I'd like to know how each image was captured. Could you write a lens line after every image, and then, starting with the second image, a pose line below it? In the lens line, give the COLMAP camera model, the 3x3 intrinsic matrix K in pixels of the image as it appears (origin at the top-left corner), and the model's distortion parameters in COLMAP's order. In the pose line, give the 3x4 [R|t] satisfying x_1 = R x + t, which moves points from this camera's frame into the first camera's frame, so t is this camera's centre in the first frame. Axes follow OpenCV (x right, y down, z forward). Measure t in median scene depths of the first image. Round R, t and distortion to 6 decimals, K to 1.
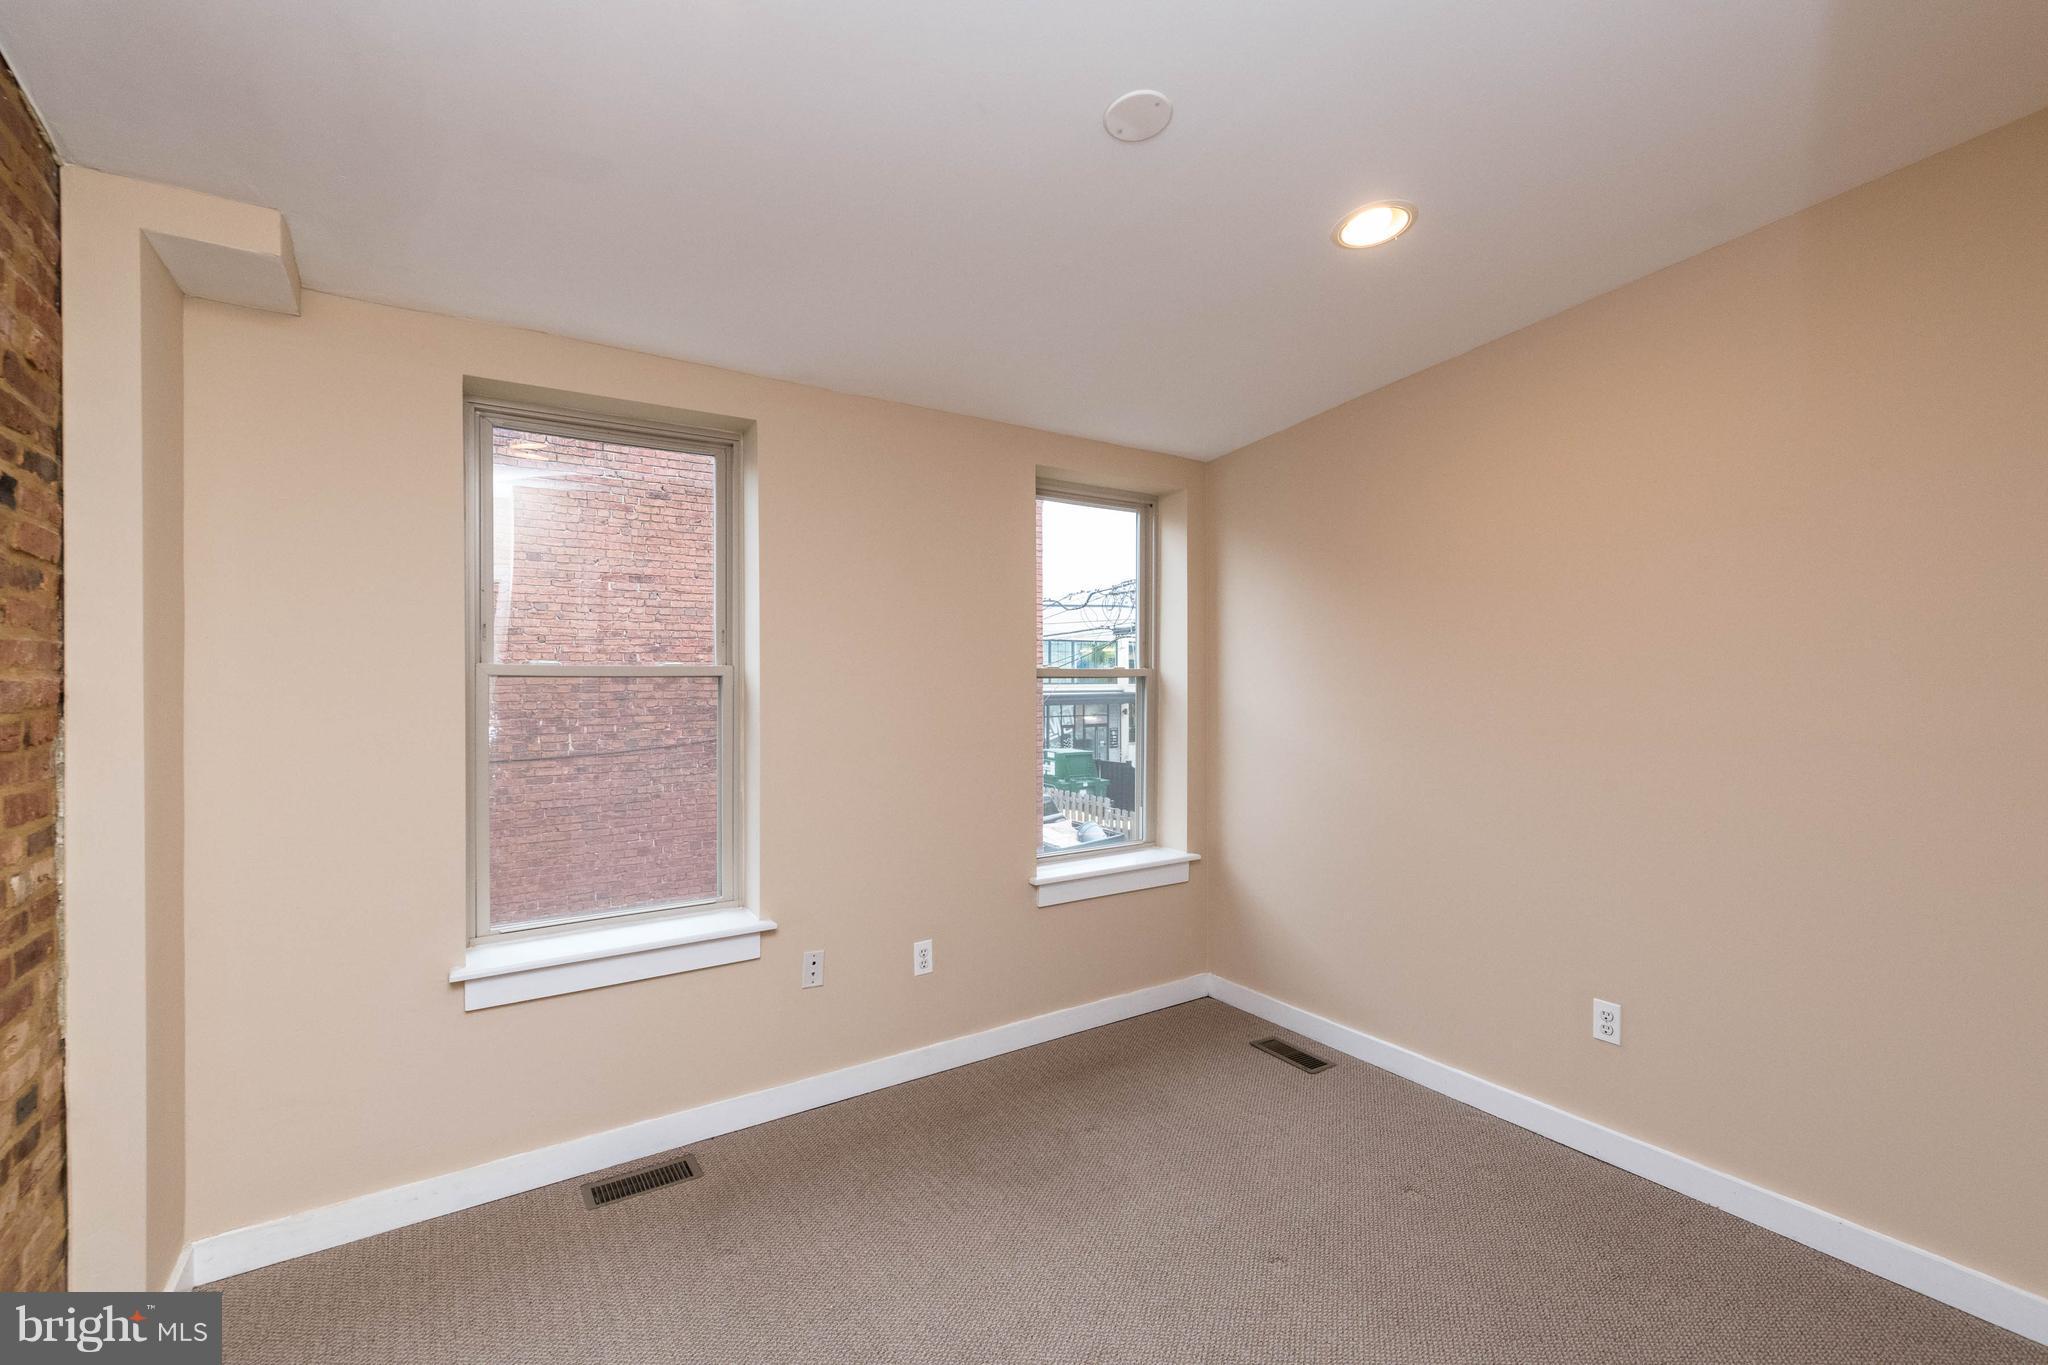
lens RADIAL K [[884.7, 0, 1025.0], [0, 884.7, 681.8], [0, 0, 1]] dist [-0.001363, -0.000355]
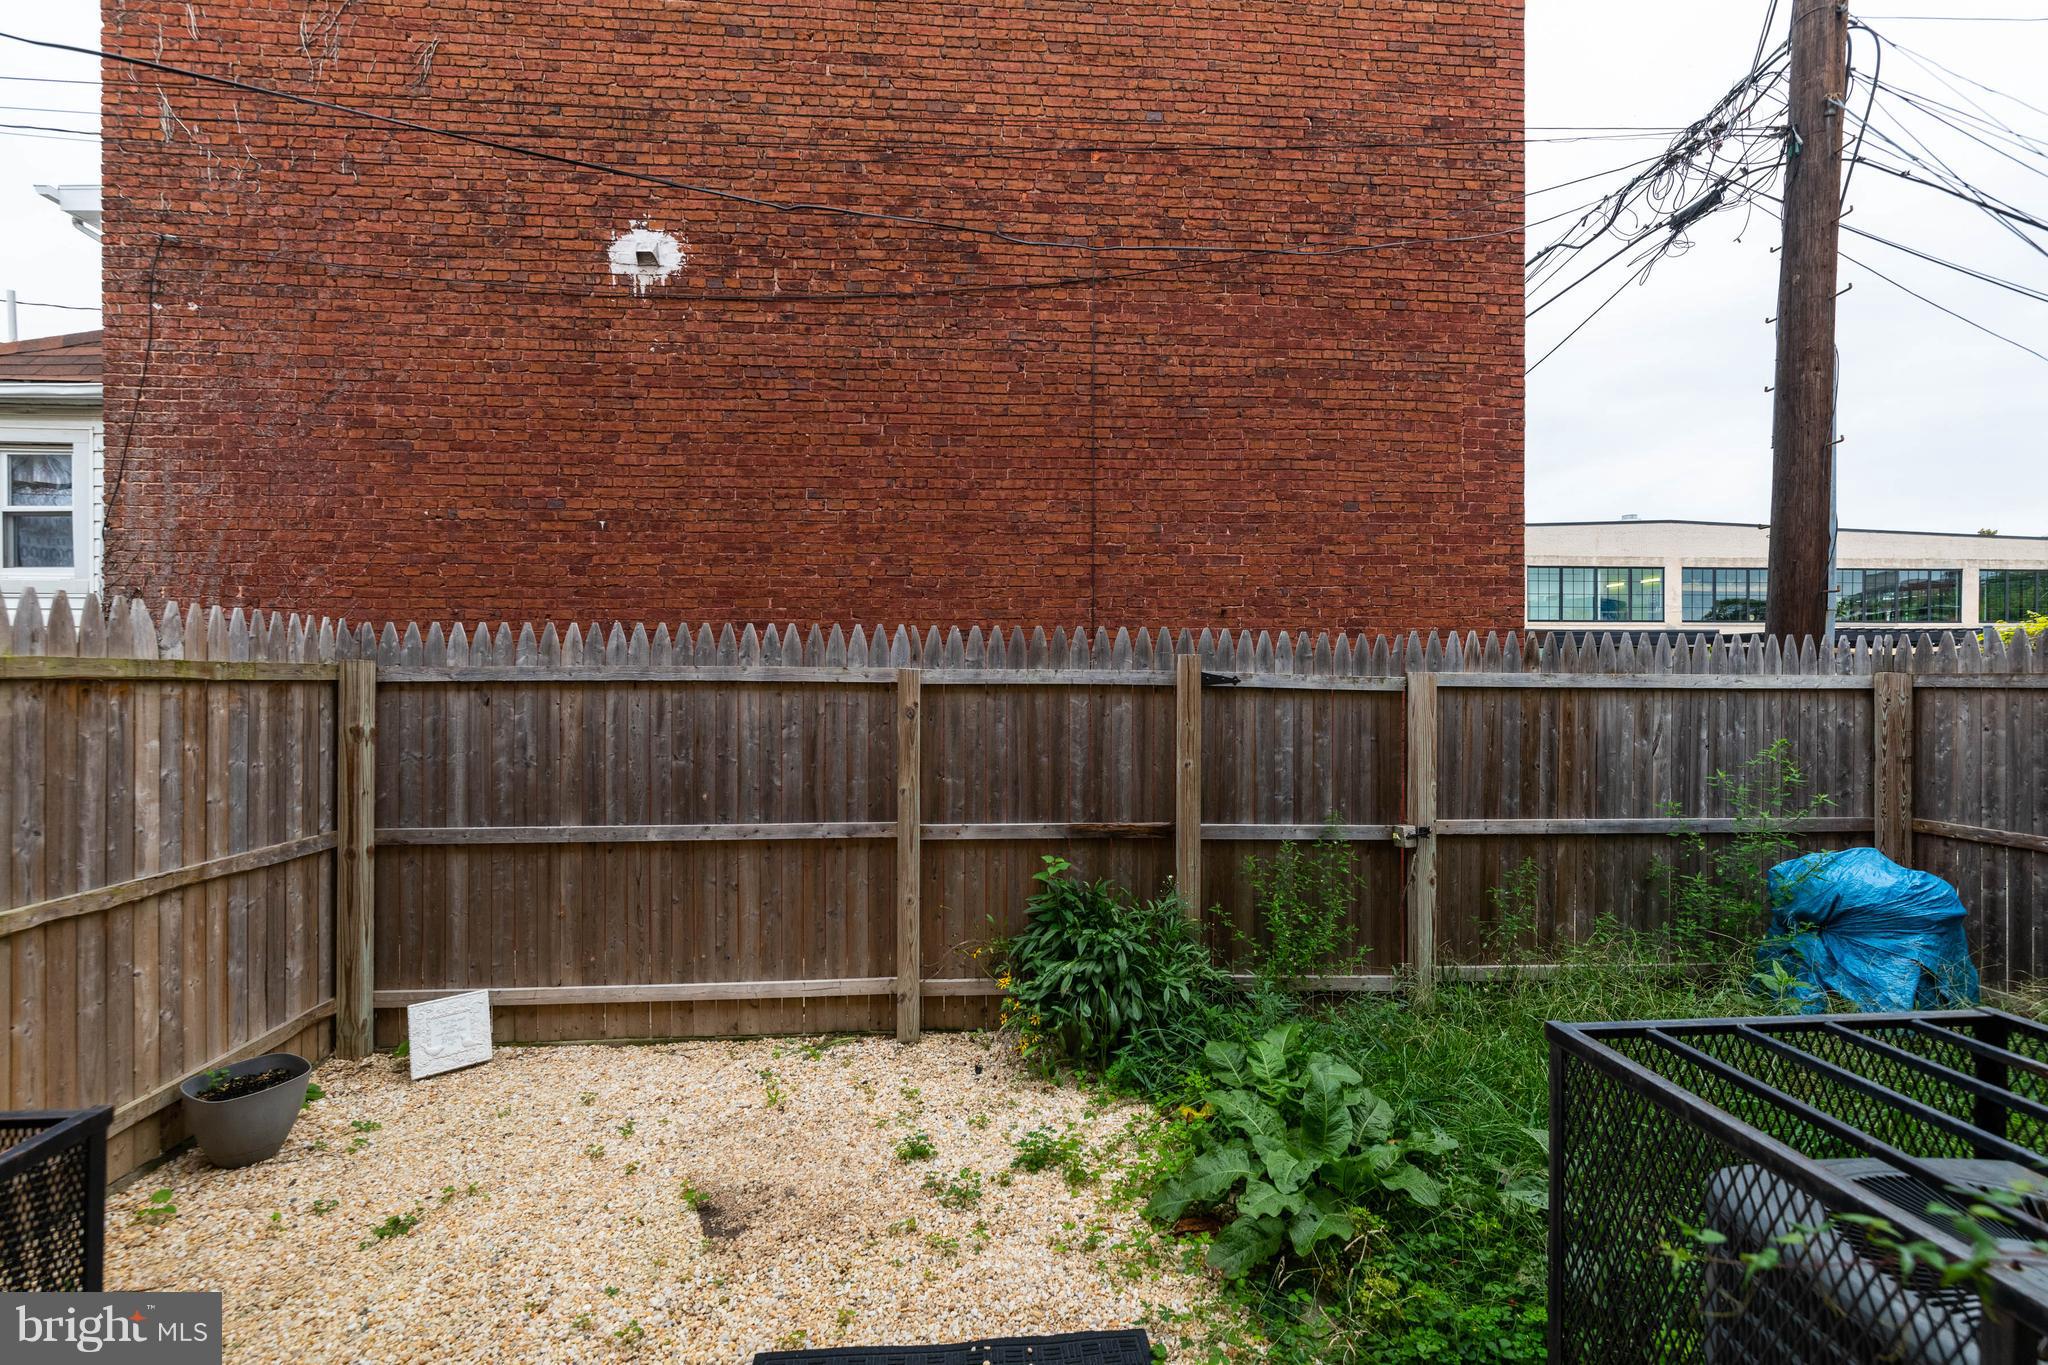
lens RADIAL K [[884.7, 0, 1025.4], [0, 884.7, 683.7], [0, 0, 1]] dist [-0.001363, -0.000355]
pose [[0.867614, 0.001158, -0.497237, 0.031905], [-0.005353, 0.999961, -0.007013, 0.398346], [0.497209, 0.008746, 0.867587, 0.455439]]
